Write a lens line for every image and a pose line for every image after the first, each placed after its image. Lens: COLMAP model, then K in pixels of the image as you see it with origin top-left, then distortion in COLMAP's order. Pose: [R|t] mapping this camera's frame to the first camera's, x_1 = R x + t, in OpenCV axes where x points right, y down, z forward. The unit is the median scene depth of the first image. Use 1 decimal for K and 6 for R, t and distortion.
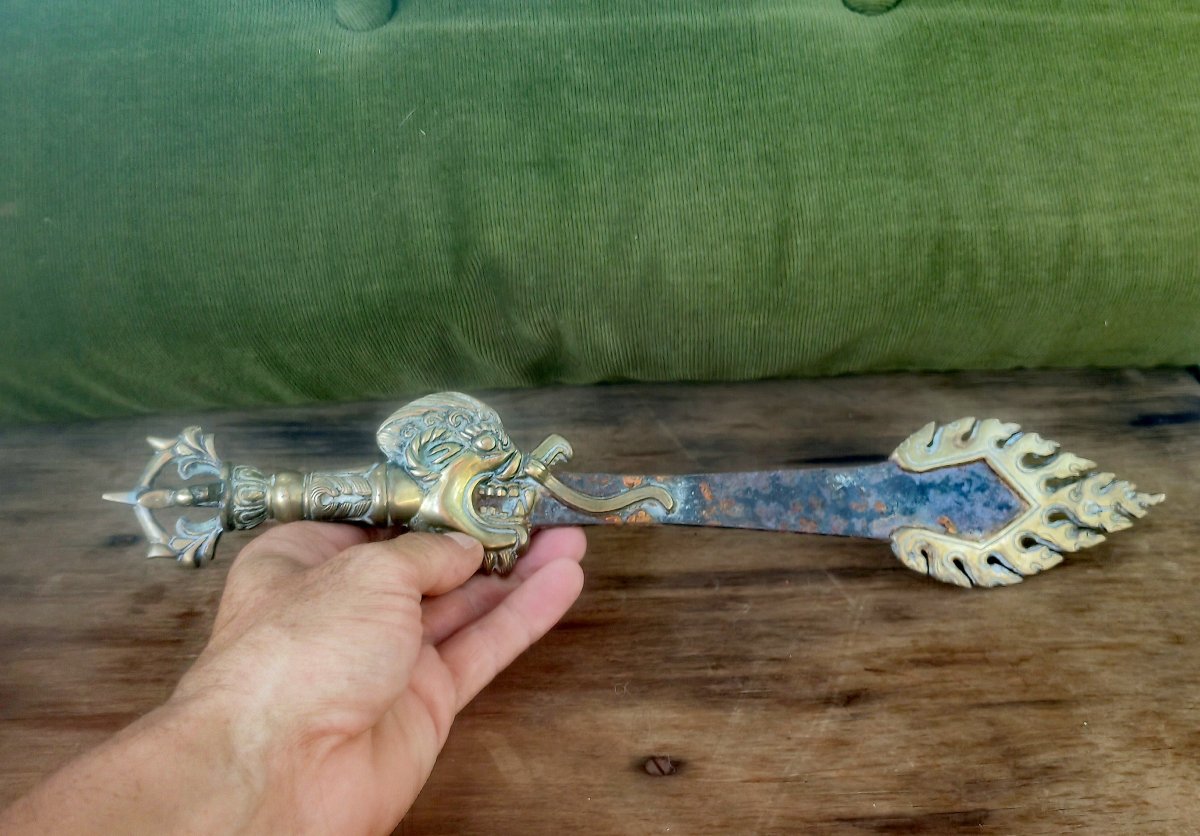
lens RADIAL K [[1300.5, 0, 569.5], [0, 1300.5, 532.2], [0, 0, 1]] dist [-0.009470, 0.000000]
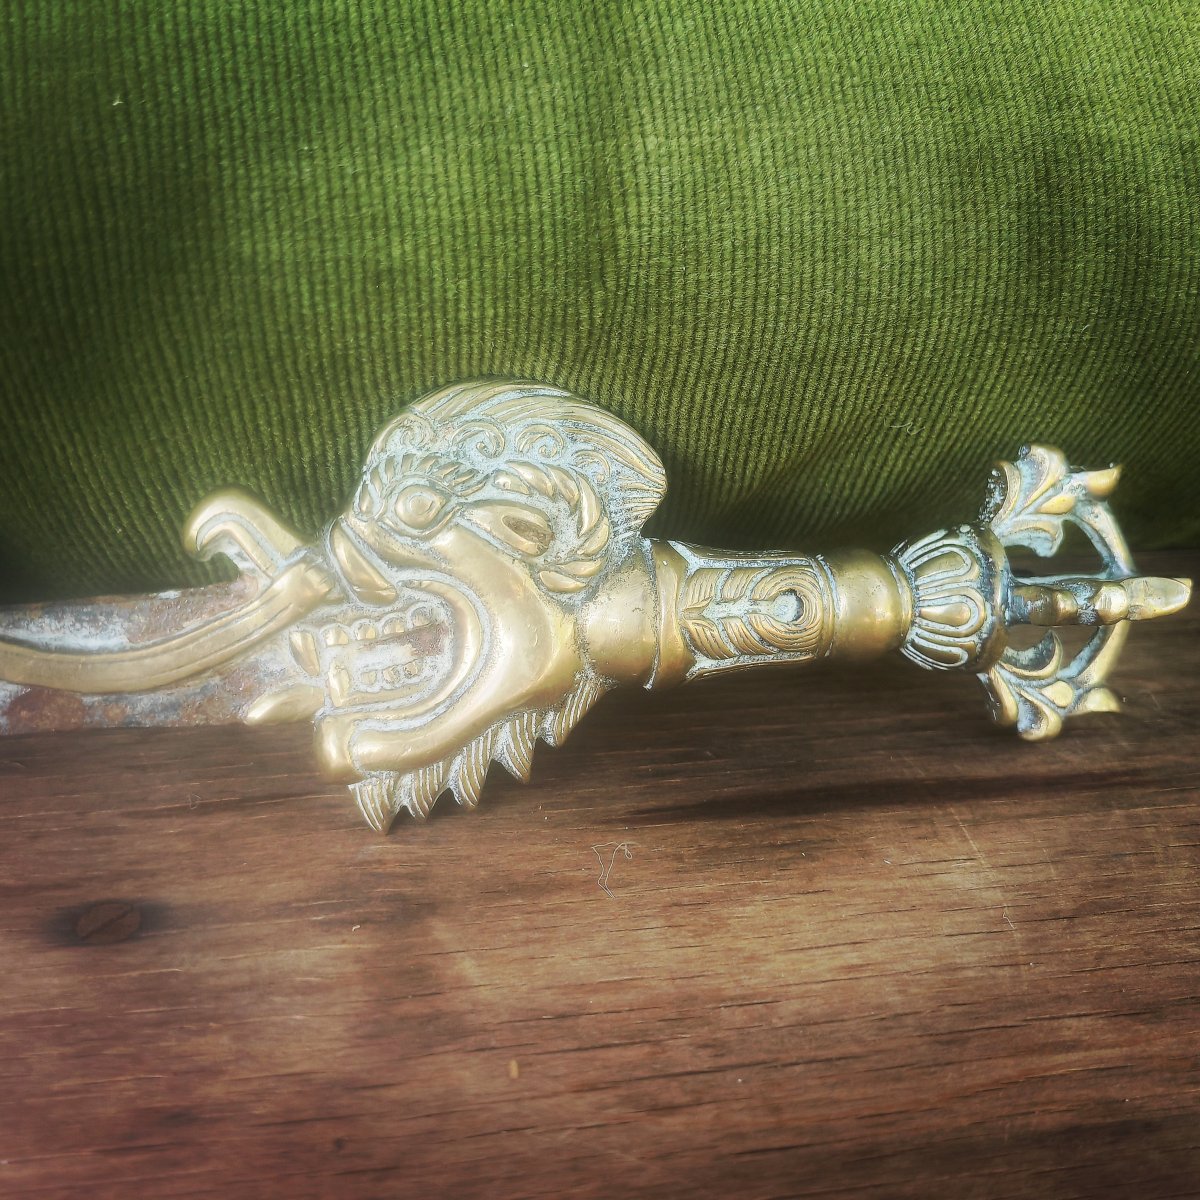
lens RADIAL K [[1328.4, 0, 600.0], [0, 1328.4, 594.6], [0, 0, 1]] dist [-0.009367, 0.000000]
pose [[0.977805, -0.014692, 0.209000, 0.104846], [0.044551, 0.989306, -0.138885, -0.076383], [-0.204725, 0.145114, 0.968003, 0.783030]]
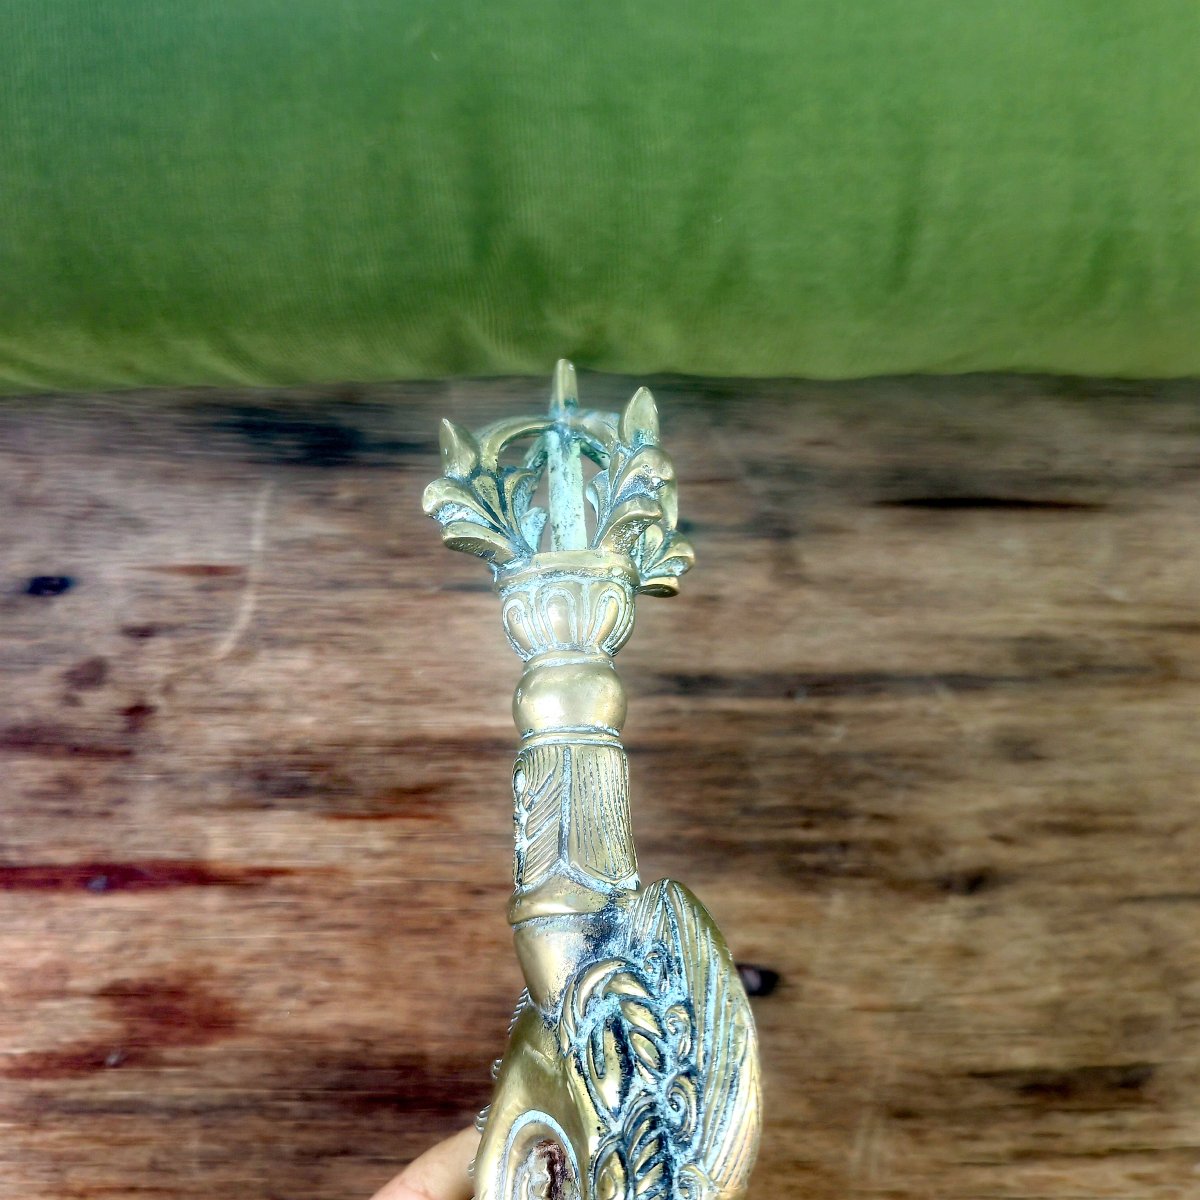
lens RADIAL K [[1328.4, 0, 580.6], [0, 1328.4, 652.3], [0, 0, 1]] dist [-0.009367, 0.000000]
pose [[0.998015, 0.026843, 0.056969, -0.073682], [-0.039199, 0.972788, 0.228359, -0.174231], [-0.049289, -0.230139, 0.971909, 0.215148]]
